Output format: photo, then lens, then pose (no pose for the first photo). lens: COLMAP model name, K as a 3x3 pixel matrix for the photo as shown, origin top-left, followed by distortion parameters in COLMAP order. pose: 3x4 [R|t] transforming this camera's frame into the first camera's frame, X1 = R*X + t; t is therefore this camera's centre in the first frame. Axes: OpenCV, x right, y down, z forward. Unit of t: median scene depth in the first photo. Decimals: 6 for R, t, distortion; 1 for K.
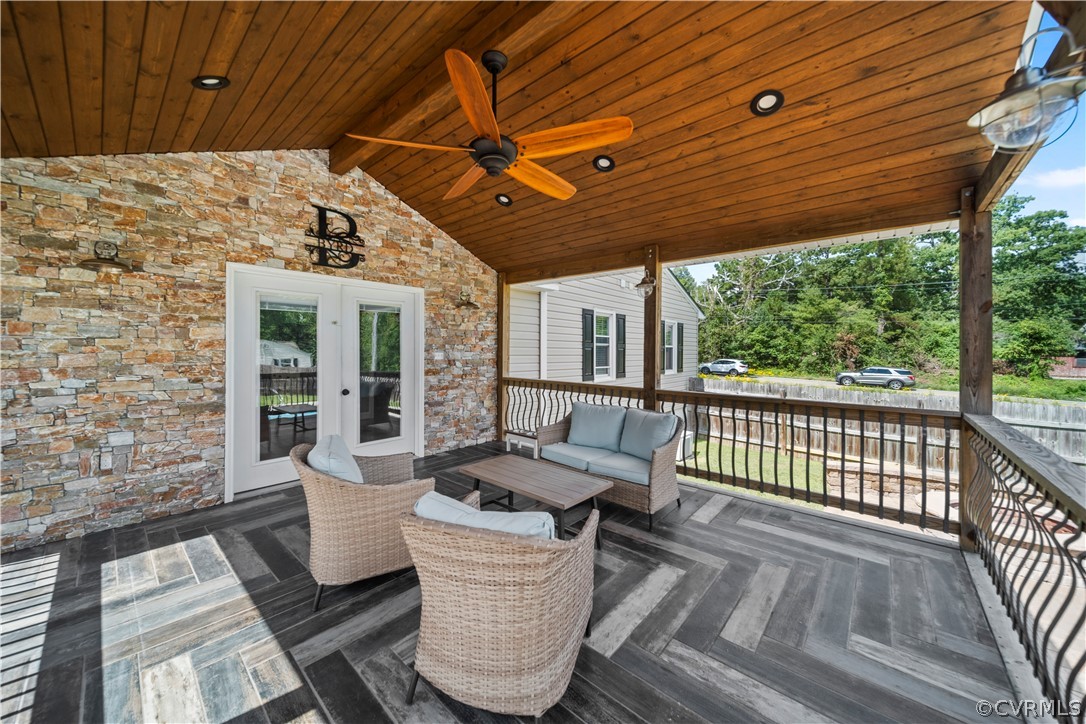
lens RADIAL K [[390.5, 0, 545.1], [0, 390.5, 353.3], [0, 0, 1]] dist [-0.001307, -0.000158]
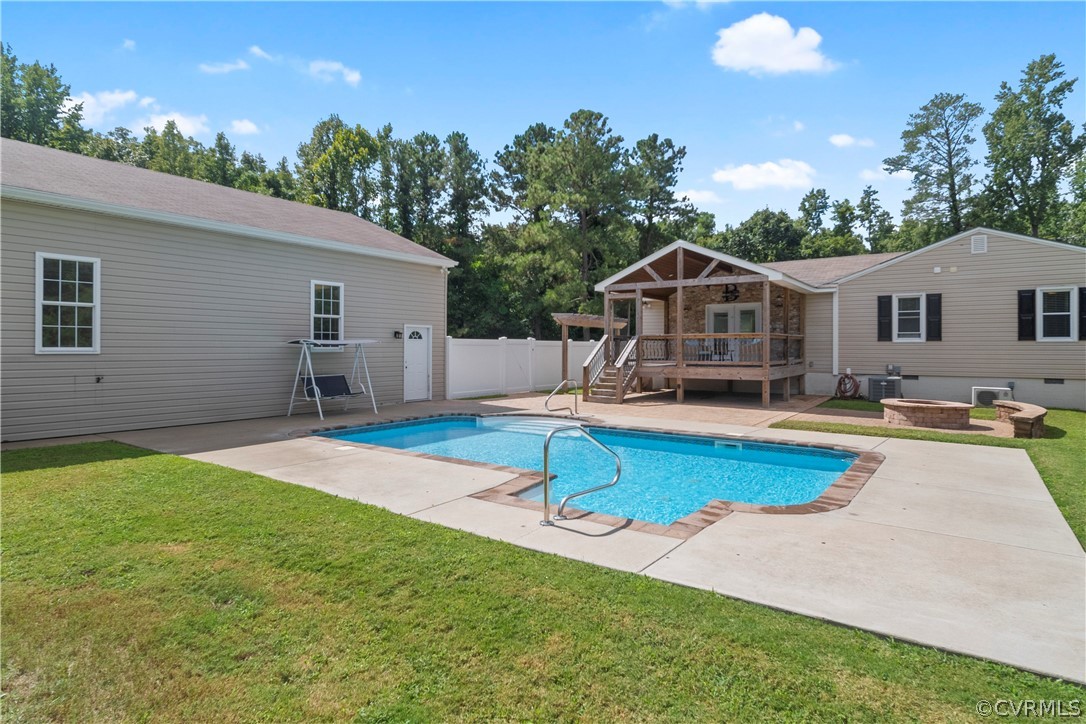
lens RADIAL K [[586.0, 0, 544.8], [0, 586.0, 349.3], [0, 0, 1]] dist [0.002375, 0.000587]
pose [[0.134320, -0.004668, -0.990927, 2.173013], [-0.007326, 0.999957, -0.005703, 0.122351], [0.990911, 0.008025, 0.134280, -0.648036]]
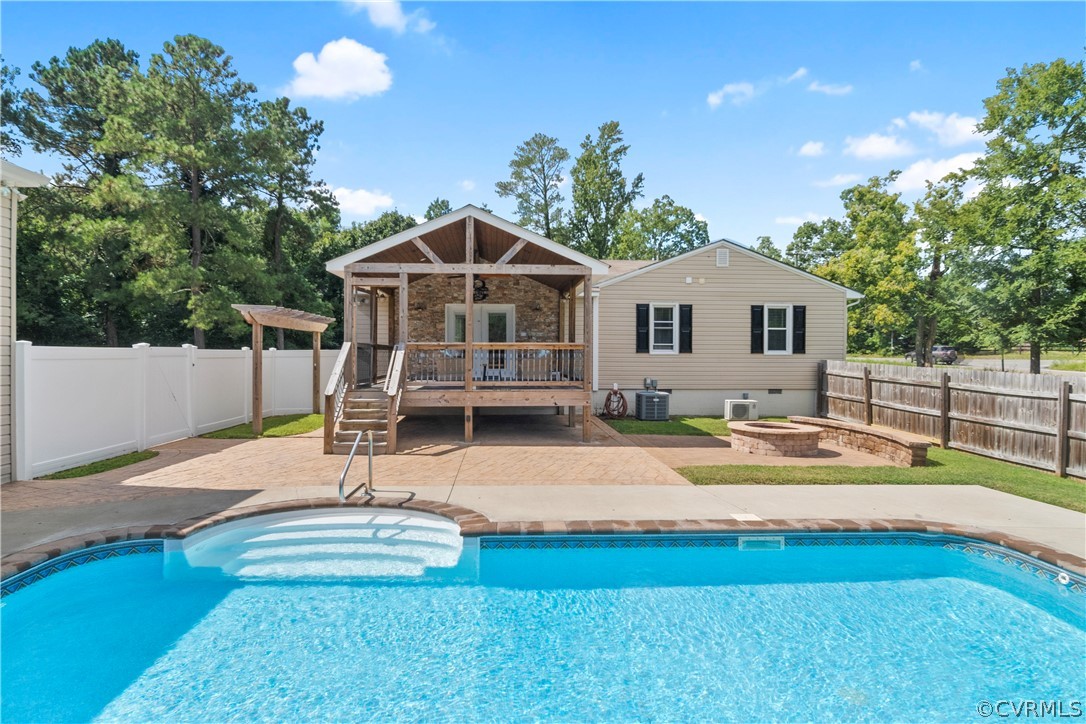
lens RADIAL K [[588.0, 0, 546.2], [0, 588.0, 361.4], [0, 0, 1]] dist [-0.002900, -0.001576]
pose [[0.714411, 0.004081, -0.699715, 1.331300], [-0.003708, 0.999991, 0.002046, 0.095257], [0.699717, 0.001133, 0.714420, -0.788208]]
